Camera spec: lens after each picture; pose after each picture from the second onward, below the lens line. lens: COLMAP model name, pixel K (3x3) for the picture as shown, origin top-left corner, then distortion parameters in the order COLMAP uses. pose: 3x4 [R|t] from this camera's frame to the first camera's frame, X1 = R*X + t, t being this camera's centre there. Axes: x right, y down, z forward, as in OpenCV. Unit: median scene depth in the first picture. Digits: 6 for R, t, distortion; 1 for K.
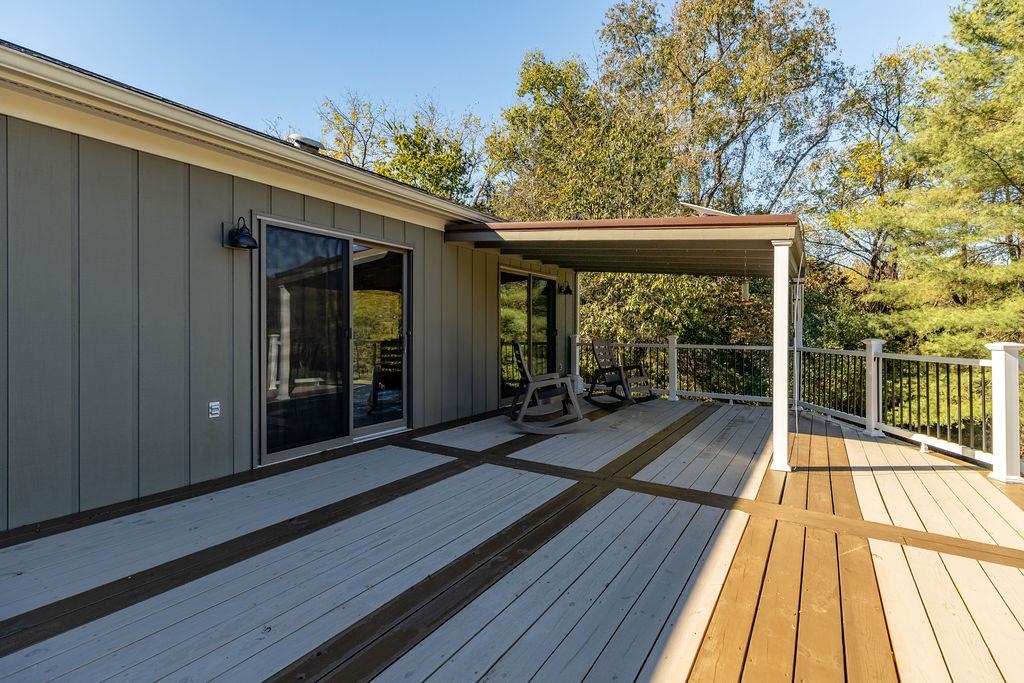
lens RADIAL K [[481.7, 0, 513.1], [0, 481.7, 337.8], [0, 0, 1]] dist [0.000762, -0.000008]
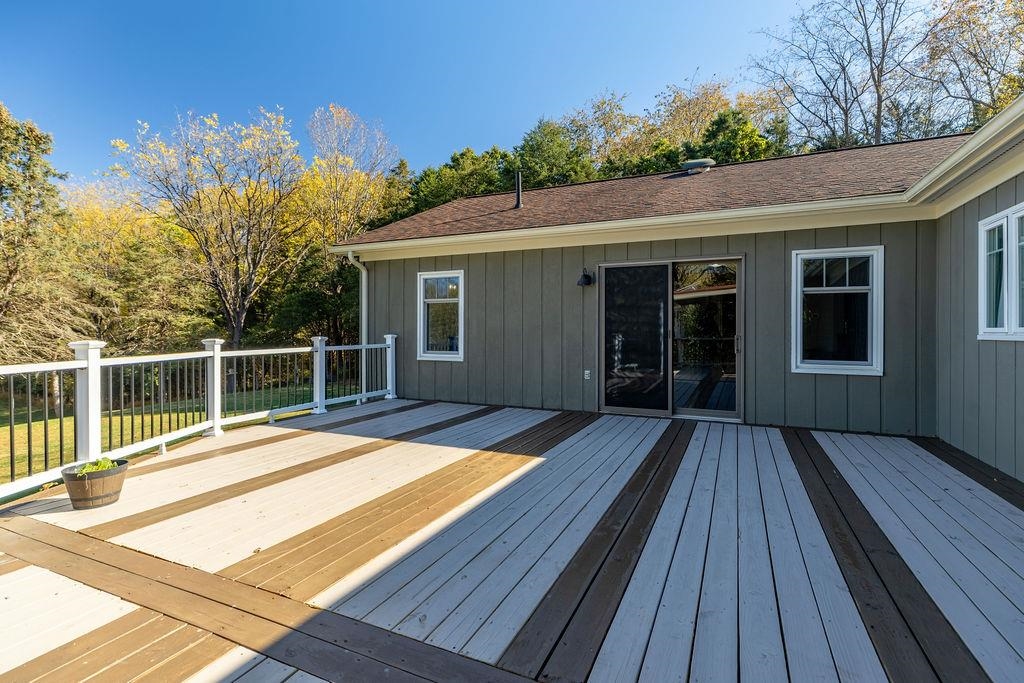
lens RADIAL K [[481.7, 0, 513.1], [0, 481.7, 337.8], [0, 0, 1]] dist [0.000762, -0.000008]
pose [[-0.989904, 0.000493, -0.141741, 0.331522], [-0.000557, 0.999973, 0.007367, 0.000254], [0.141741, 0.007371, -0.989876, 1.839947]]
